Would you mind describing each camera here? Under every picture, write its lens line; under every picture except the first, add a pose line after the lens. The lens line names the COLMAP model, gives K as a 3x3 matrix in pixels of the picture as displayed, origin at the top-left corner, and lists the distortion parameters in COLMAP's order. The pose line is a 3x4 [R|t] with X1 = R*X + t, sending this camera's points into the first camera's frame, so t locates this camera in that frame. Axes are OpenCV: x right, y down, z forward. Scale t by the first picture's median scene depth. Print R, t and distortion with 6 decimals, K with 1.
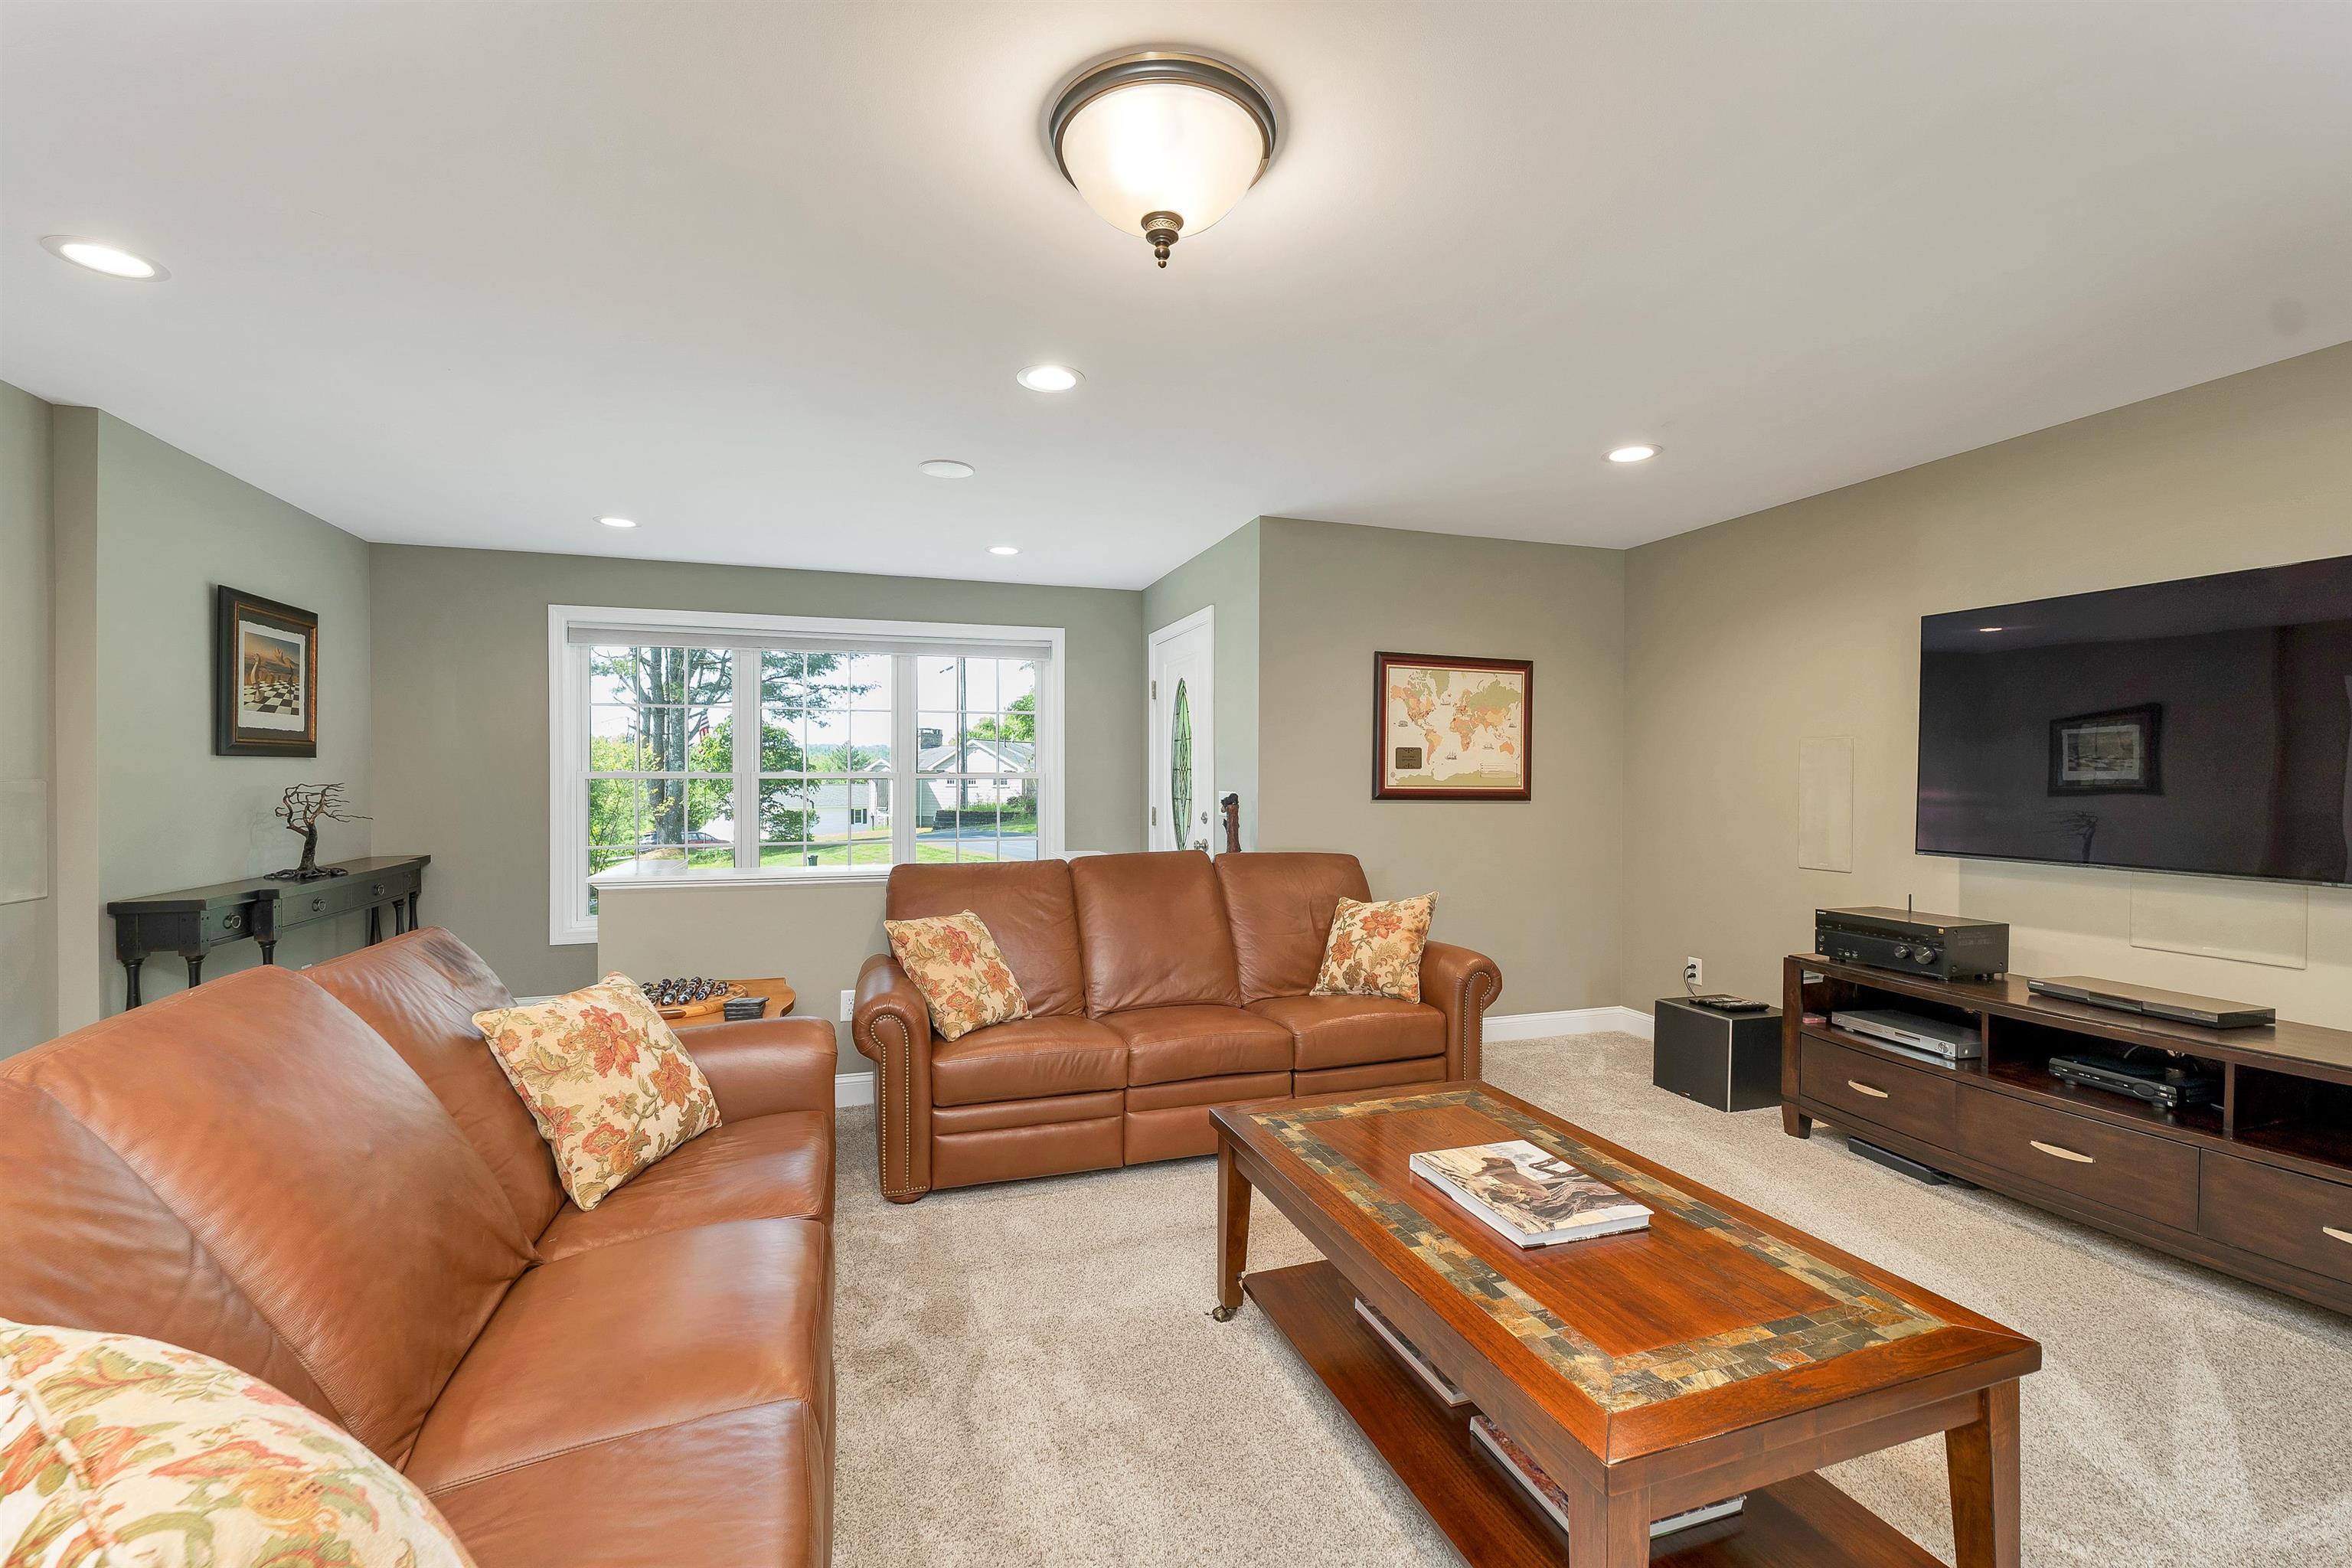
lens RADIAL K [[982.1, 0, 1162.1], [0, 982.1, 782.2], [0, 0, 1]] dist [0.003309, -0.000253]
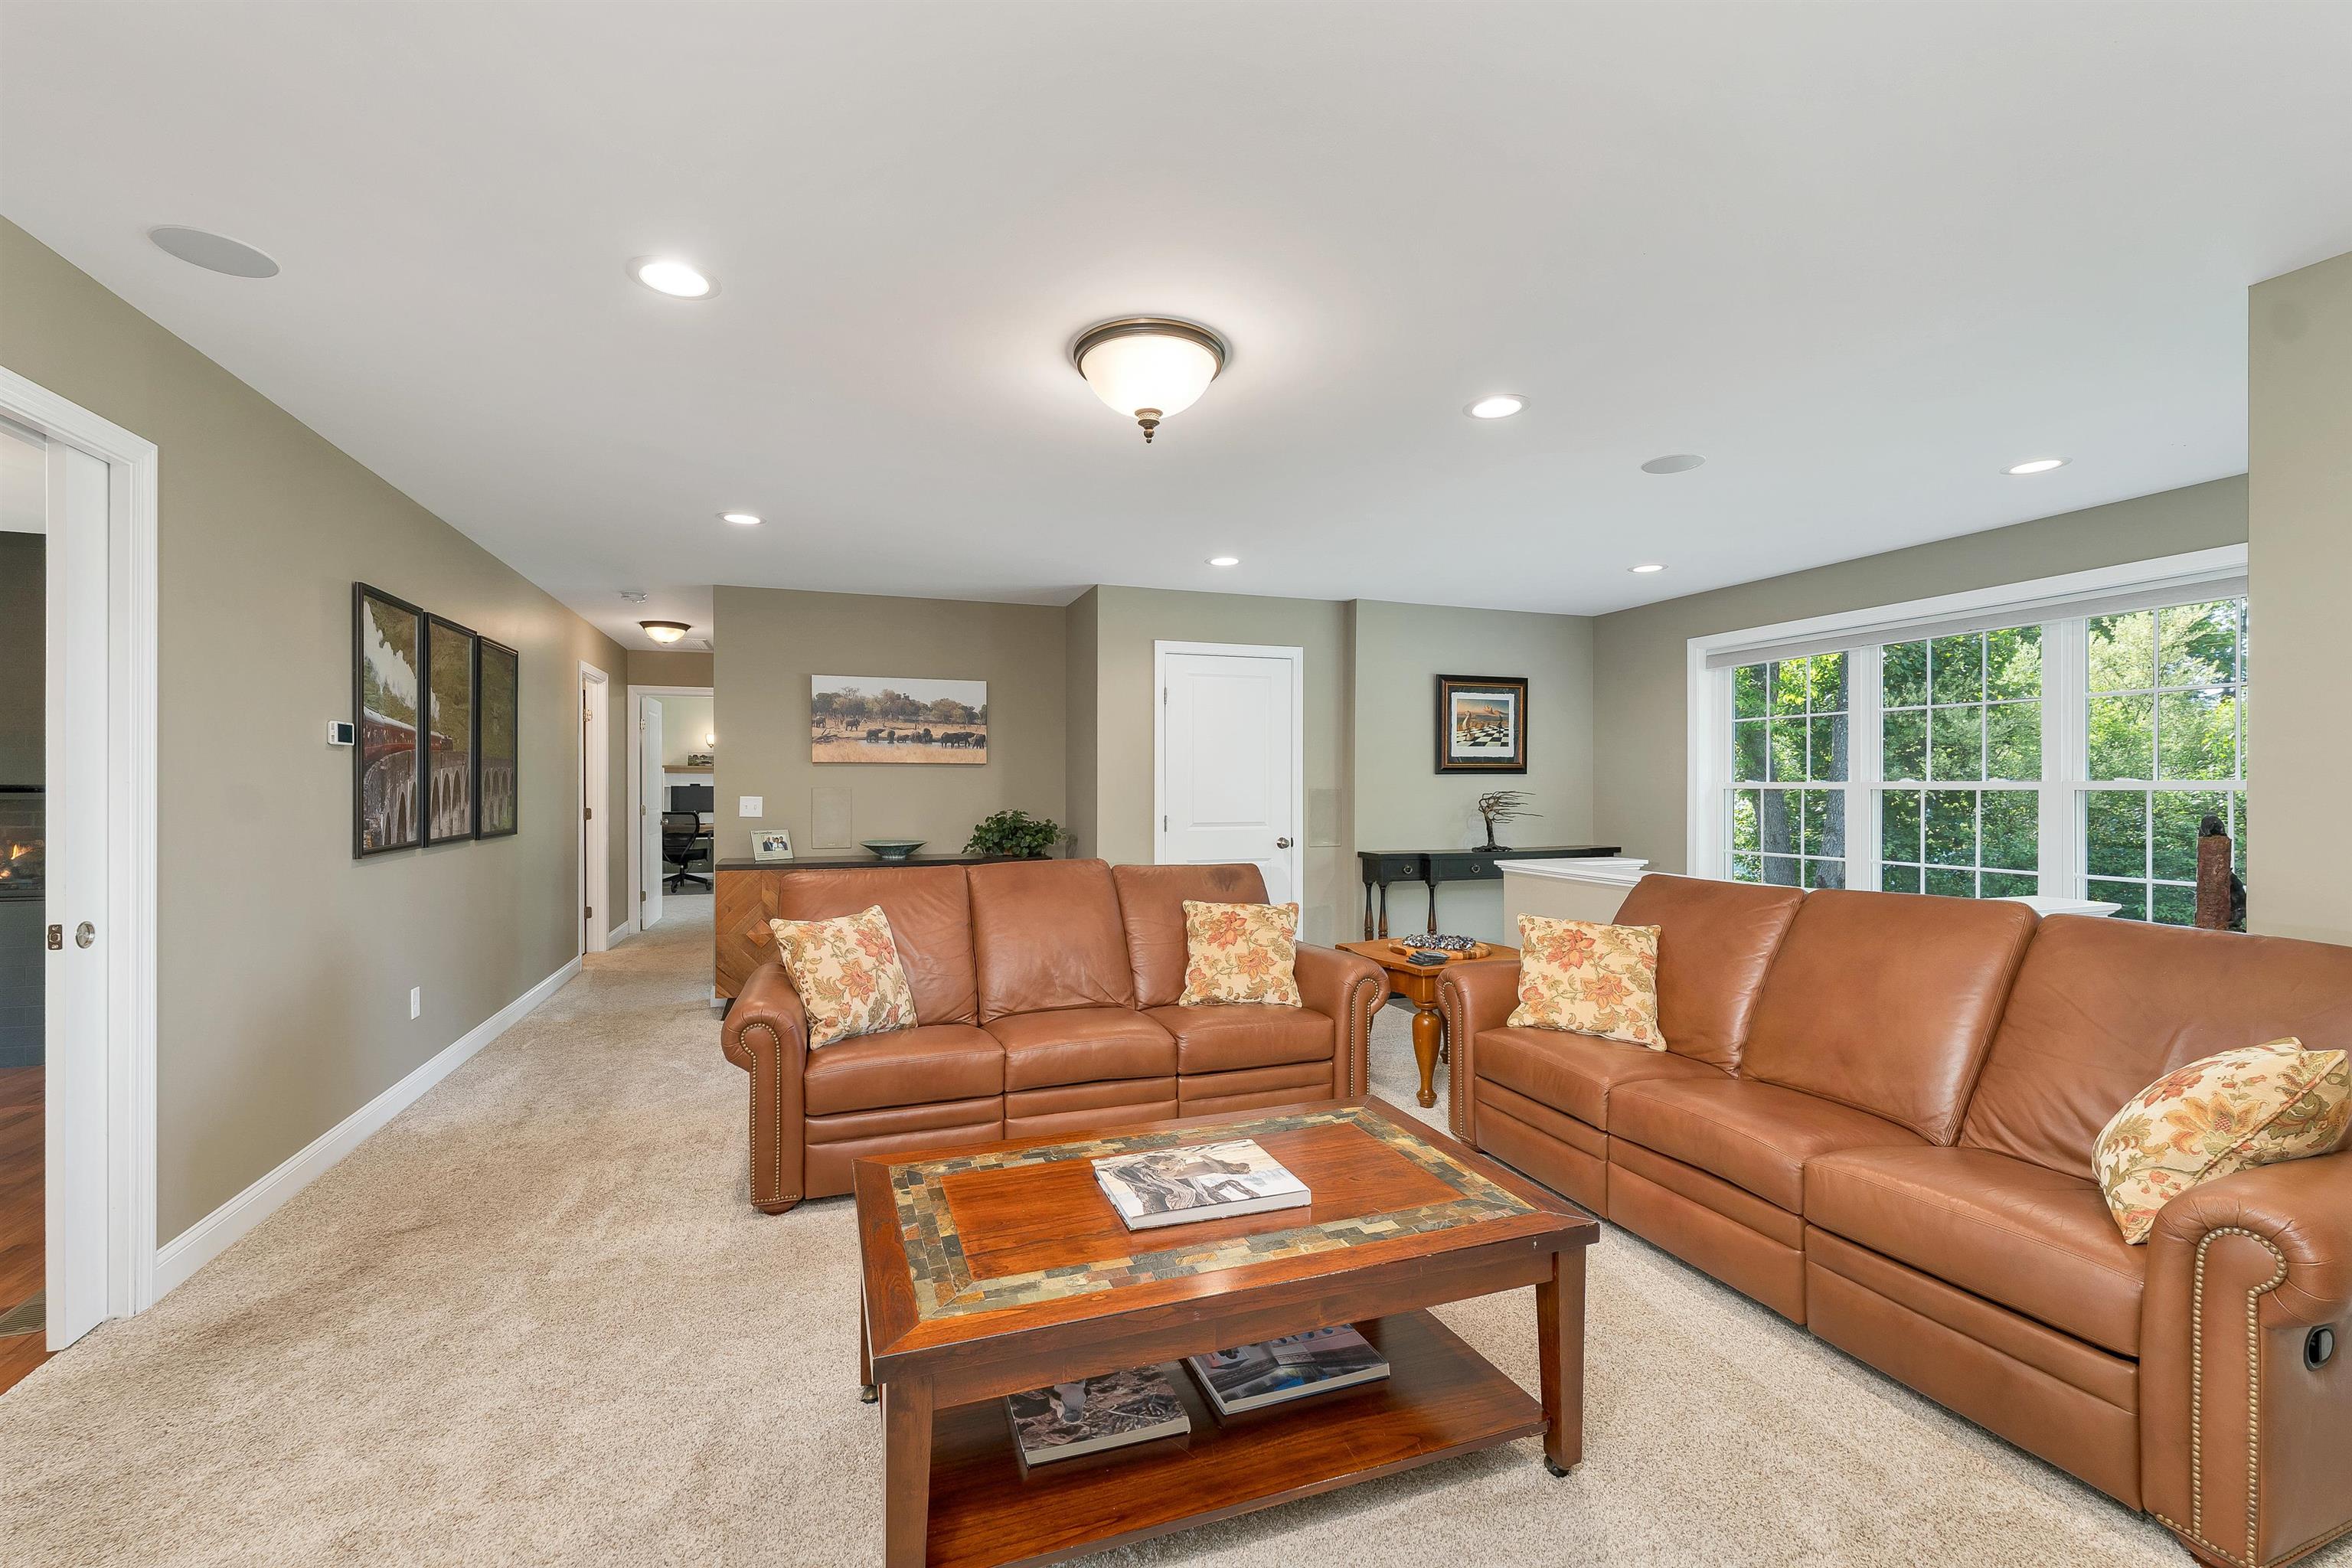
lens RADIAL K [[982.1, 0, 1159.4], [0, 982.1, 784.4], [0, 0, 1]] dist [0.003309, -0.000253]
pose [[0.011162, -0.003669, -0.999931, 1.147425], [-0.008102, 0.999960, -0.003760, 0.001724], [0.999905, 0.008144, 0.011132, 0.776847]]
